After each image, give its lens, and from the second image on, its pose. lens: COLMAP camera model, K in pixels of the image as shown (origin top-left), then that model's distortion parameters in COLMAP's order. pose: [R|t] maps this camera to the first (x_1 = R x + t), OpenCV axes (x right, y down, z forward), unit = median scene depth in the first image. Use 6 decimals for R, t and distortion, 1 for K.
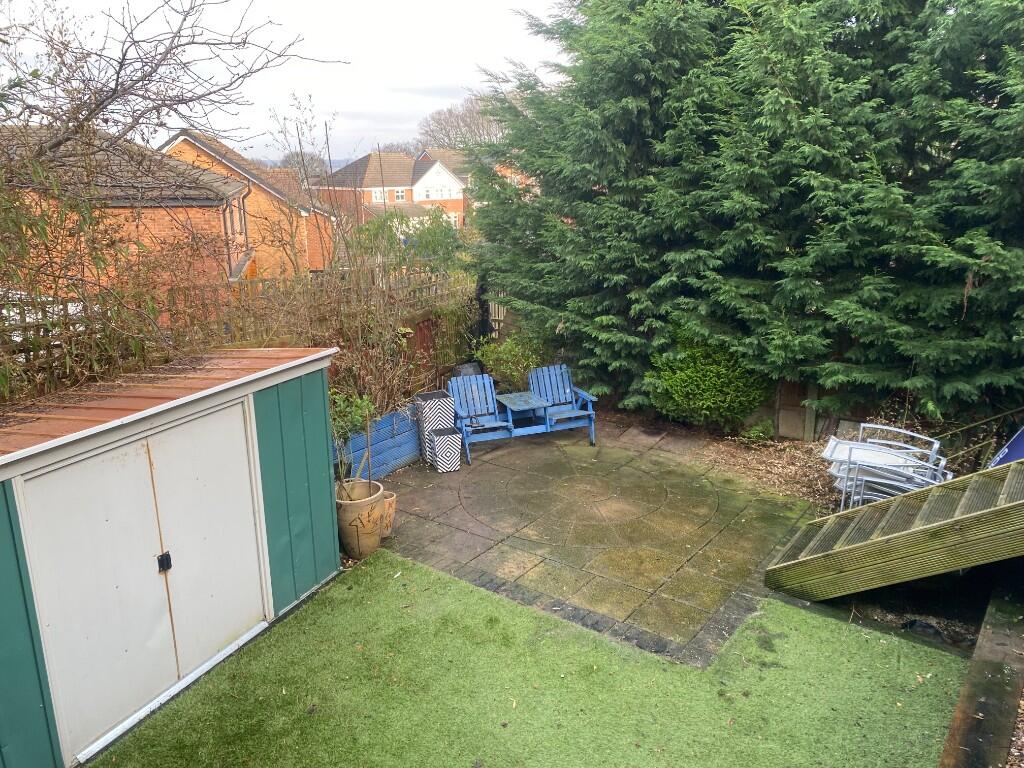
lens RADIAL K [[788.3, 0, 495.7], [0, 788.3, 386.0], [0, 0, 1]] dist [0.026882, -0.026088]
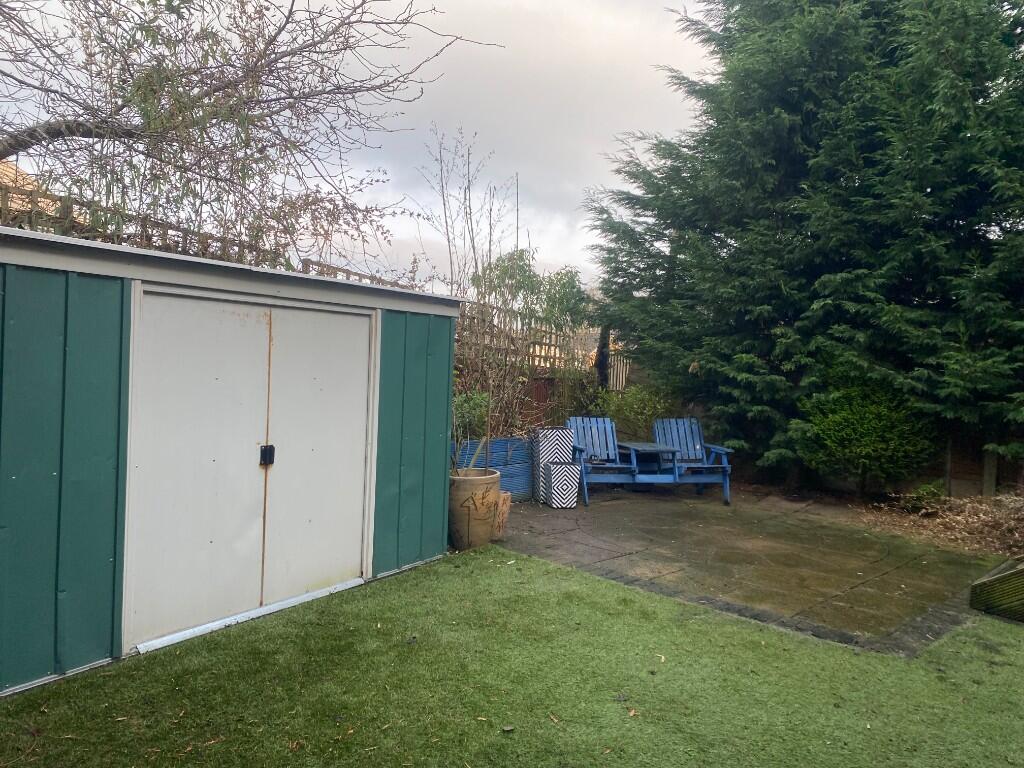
lens RADIAL K [[788.3, 0, 488.5], [0, 788.3, 389.5], [0, 0, 1]] dist [0.026882, -0.026088]
pose [[0.989715, 0.055472, -0.131861, -0.037564], [-0.085686, 0.967988, -0.235919, 0.216932], [0.114553, 0.244791, 0.962785, 0.098627]]
